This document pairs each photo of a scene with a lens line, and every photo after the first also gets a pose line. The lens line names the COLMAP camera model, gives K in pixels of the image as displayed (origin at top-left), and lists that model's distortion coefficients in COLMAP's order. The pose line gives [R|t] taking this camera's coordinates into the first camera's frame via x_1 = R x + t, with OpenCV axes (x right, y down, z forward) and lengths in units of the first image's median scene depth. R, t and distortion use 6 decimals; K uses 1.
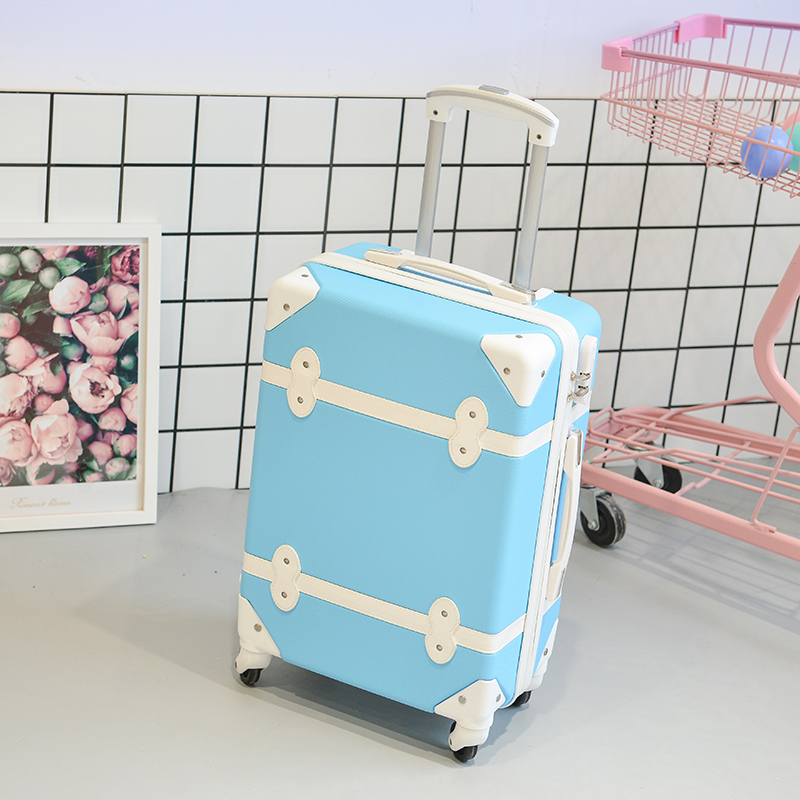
lens RADIAL K [[2277.0, 0, 438.4], [0, 2277.0, 421.0], [0, 0, 1]] dist [0.143587, -1.176207]
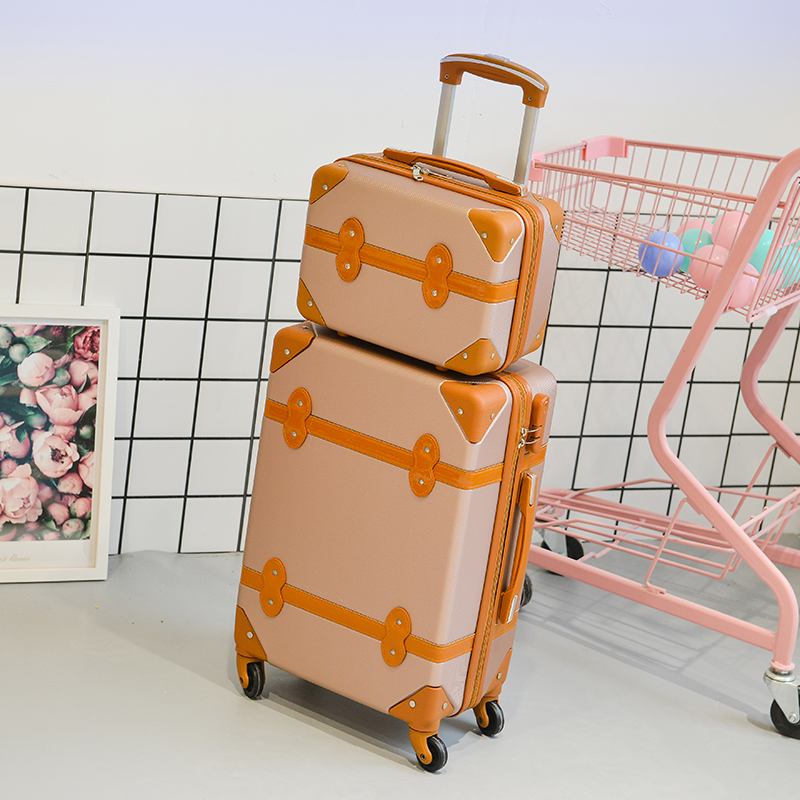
lens RADIAL K [[2277.0, 0, 438.4], [0, 2277.0, 421.0], [0, 0, 1]] dist [0.143587, -1.176207]
pose [[0.998957, 0.020631, 0.040742, -0.010592], [-0.017825, 0.997521, -0.068077, 0.041542], [-0.042046, 0.067280, 0.996848, -0.112243]]
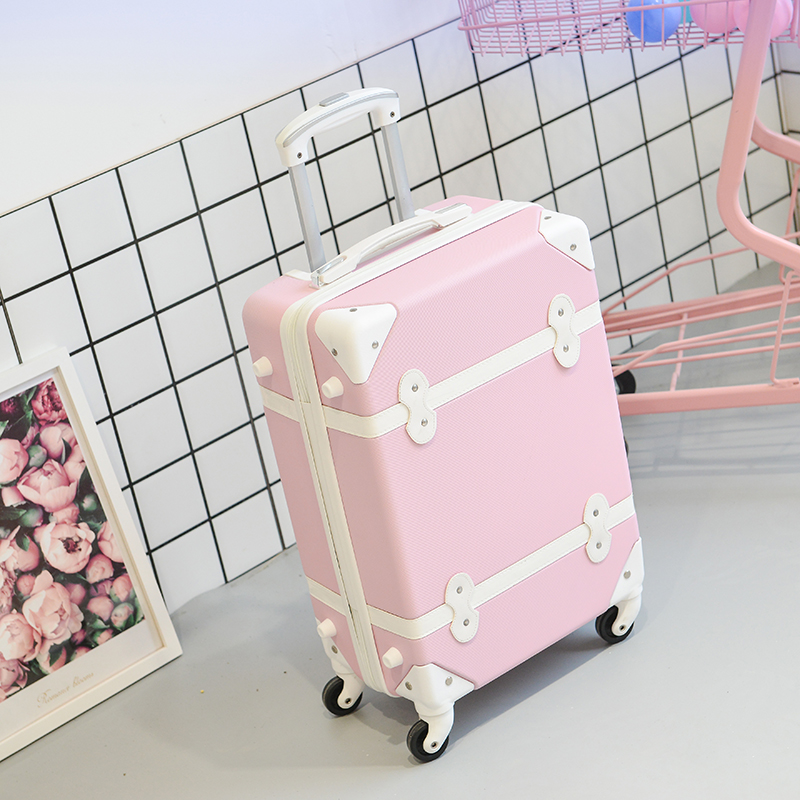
lens RADIAL K [[2277.0, 0, 438.4], [0, 2277.0, 421.0], [0, 0, 1]] dist [0.143587, -1.176207]
pose [[0.888755, -0.408278, 0.208381, -0.188661], [0.402465, 0.912633, 0.071578, -0.064413], [-0.219399, 0.020250, 0.975425, 0.098359]]
